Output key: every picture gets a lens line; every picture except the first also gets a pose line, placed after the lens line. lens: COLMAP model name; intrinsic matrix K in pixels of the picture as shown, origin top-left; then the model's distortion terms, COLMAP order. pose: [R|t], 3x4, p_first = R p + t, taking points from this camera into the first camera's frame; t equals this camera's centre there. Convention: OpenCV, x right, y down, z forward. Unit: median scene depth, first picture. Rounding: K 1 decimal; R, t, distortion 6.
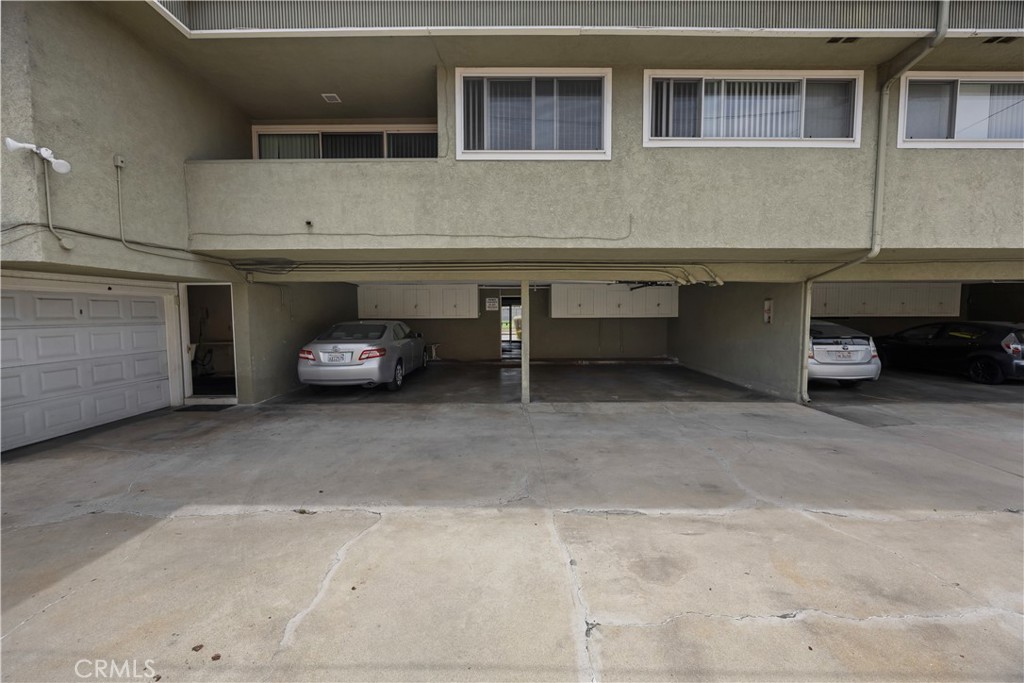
lens RADIAL K [[386.9, 0, 509.2], [0, 386.9, 332.5], [0, 0, 1]] dist [-0.007882, 0.000192]
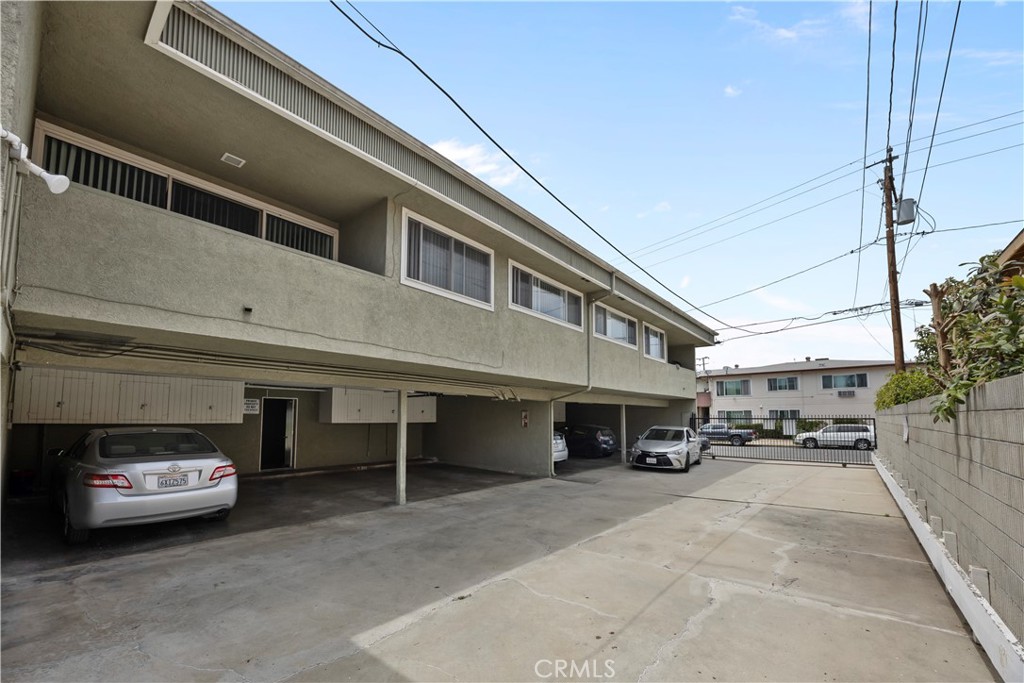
lens RADIAL K [[403.3, 0, 514.4], [0, 403.3, 379.5], [0, 0, 1]] dist [-0.011167, -0.000010]
pose [[0.639155, 0.080799, 0.764822, -0.797203], [0.027489, 0.991430, -0.127711, -0.010867], [-0.768587, 0.102651, 0.631456, 0.035900]]
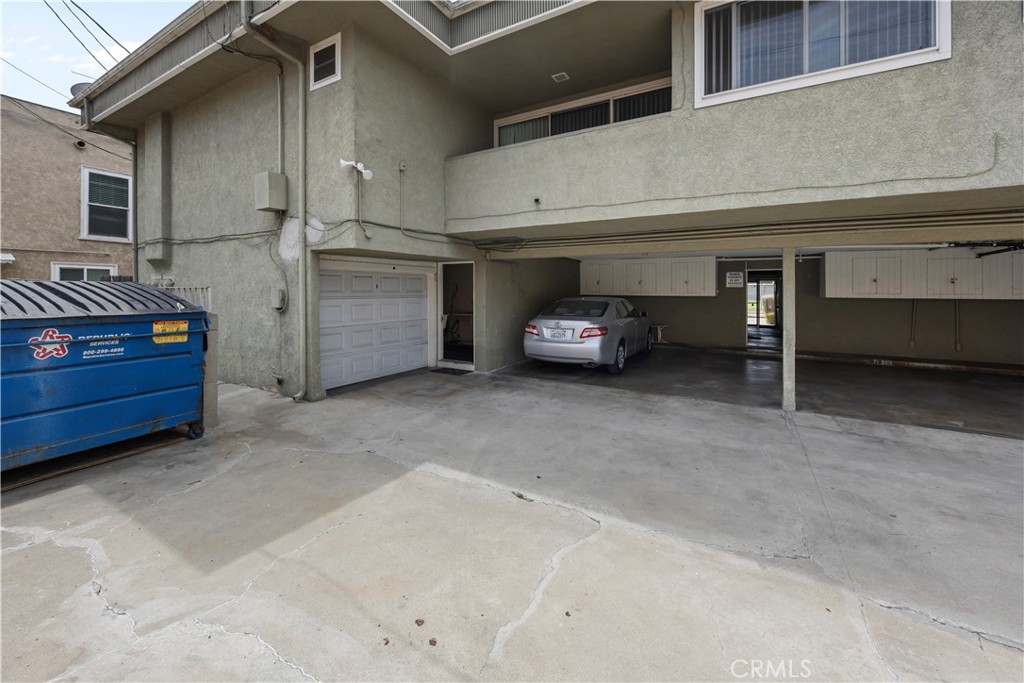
lens RADIAL K [[406.2, 0, 514.1], [0, 406.2, 288.6], [0, 0, 1]] dist [-0.002726, -0.000049]
pose [[0.861599, 0.005667, -0.507558, -0.024287], [-0.032915, 0.998457, -0.044726, -0.000932], [0.506521, 0.055242, 0.860456, 0.056946]]
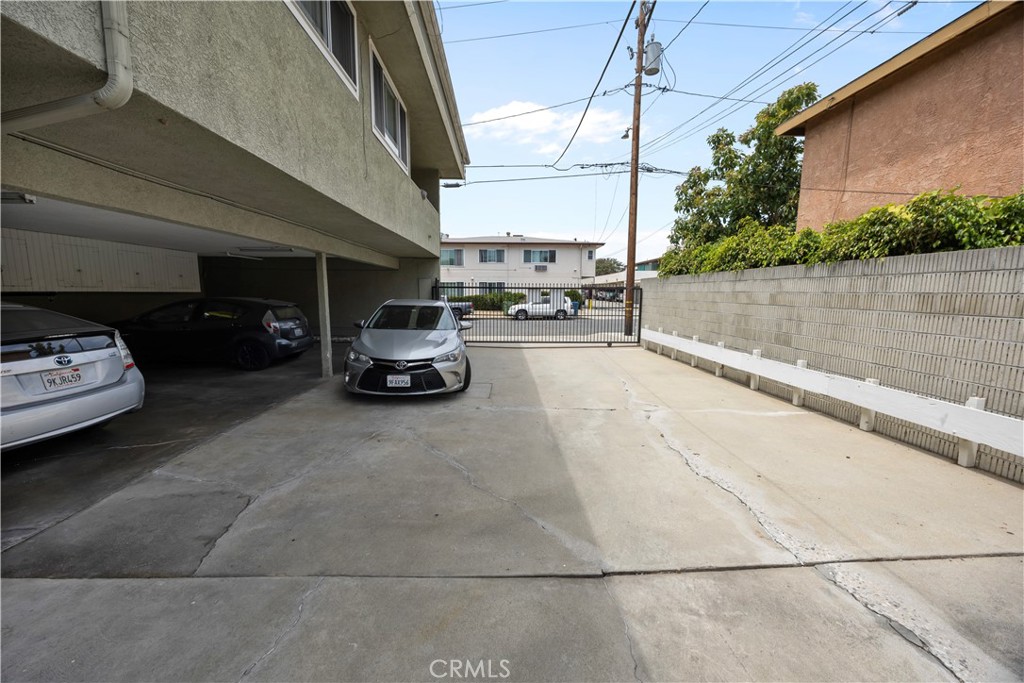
lens RADIAL K [[387.9, 0, 512.9], [0, 387.9, 347.8], [0, 0, 1]] dist [-0.009655, 0.000066]
pose [[-0.025139, -0.135546, 0.990452, 0.591168], [0.037151, 0.989954, 0.136421, -0.020948], [-0.998993, 0.040226, -0.019851, 0.681482]]
